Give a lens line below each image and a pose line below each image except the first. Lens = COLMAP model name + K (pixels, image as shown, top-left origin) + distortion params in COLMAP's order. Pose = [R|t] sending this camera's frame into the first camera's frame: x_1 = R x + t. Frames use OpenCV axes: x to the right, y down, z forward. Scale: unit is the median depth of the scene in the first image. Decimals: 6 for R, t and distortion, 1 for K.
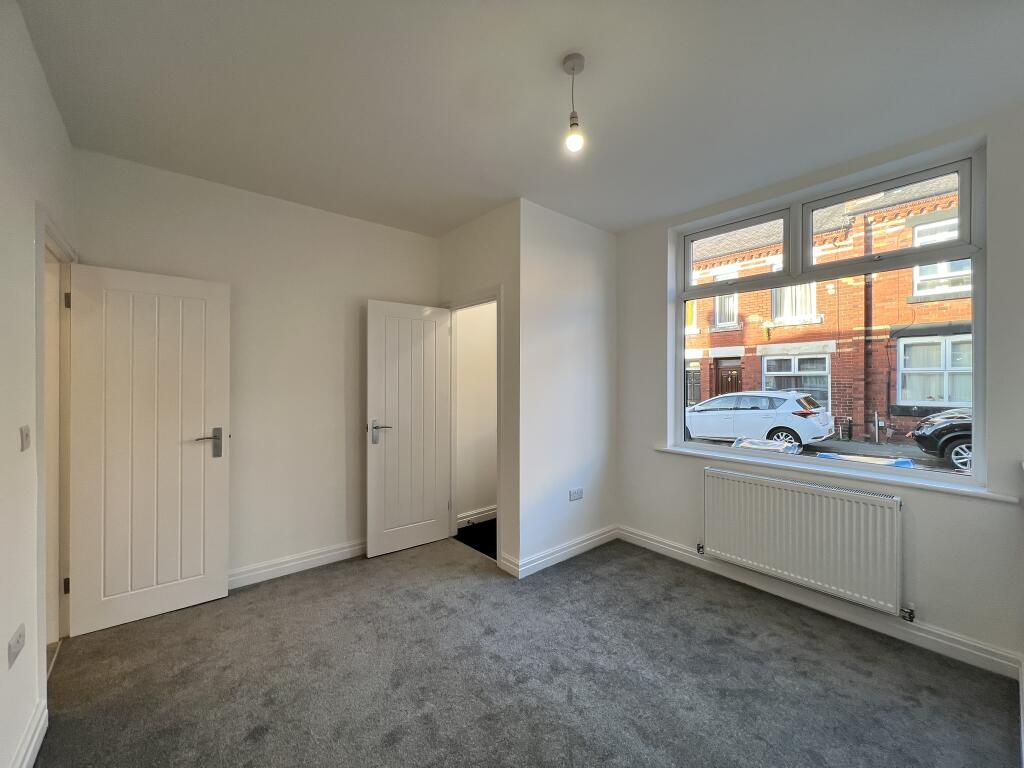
lens RADIAL K [[403.8, 0, 503.5], [0, 403.8, 381.3], [0, 0, 1]] dist [0.001739, 0.000182]
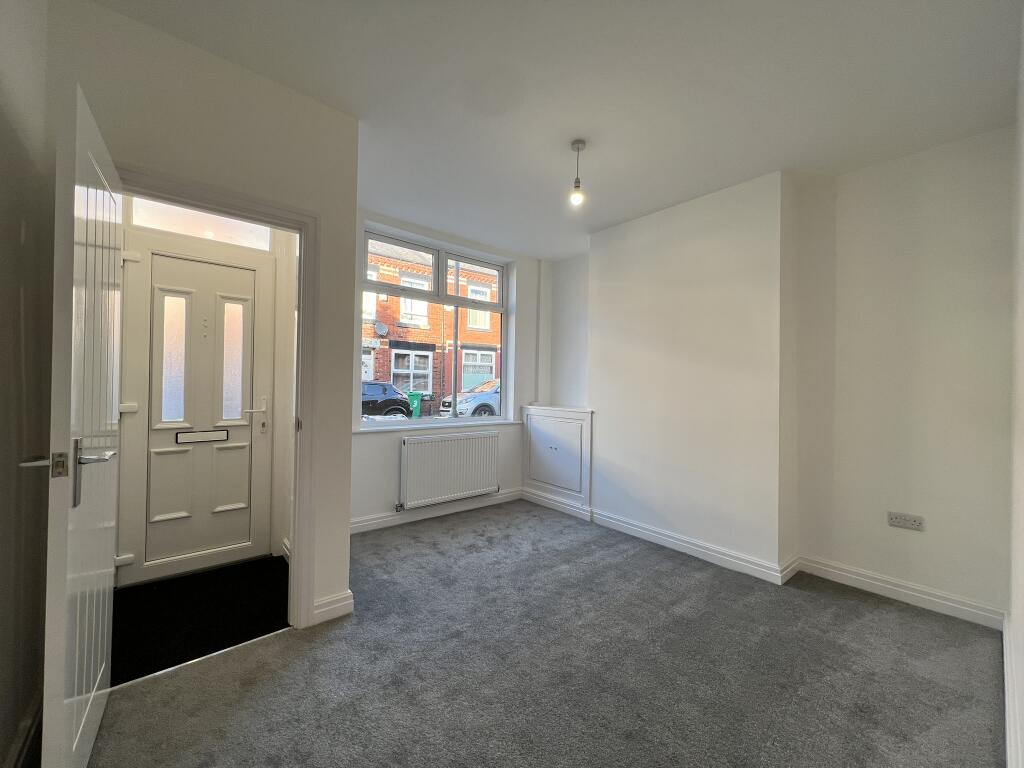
lens RADIAL K [[403.8, 0, 504.3], [0, 403.8, 382.2], [0, 0, 1]] dist [0.001739, 0.000182]
pose [[0.038220, 0.000248, 0.999269, -0.825520], [-0.006281, 0.999980, -0.000008, 0.050780], [-0.999250, -0.006276, 0.038221, 0.772441]]
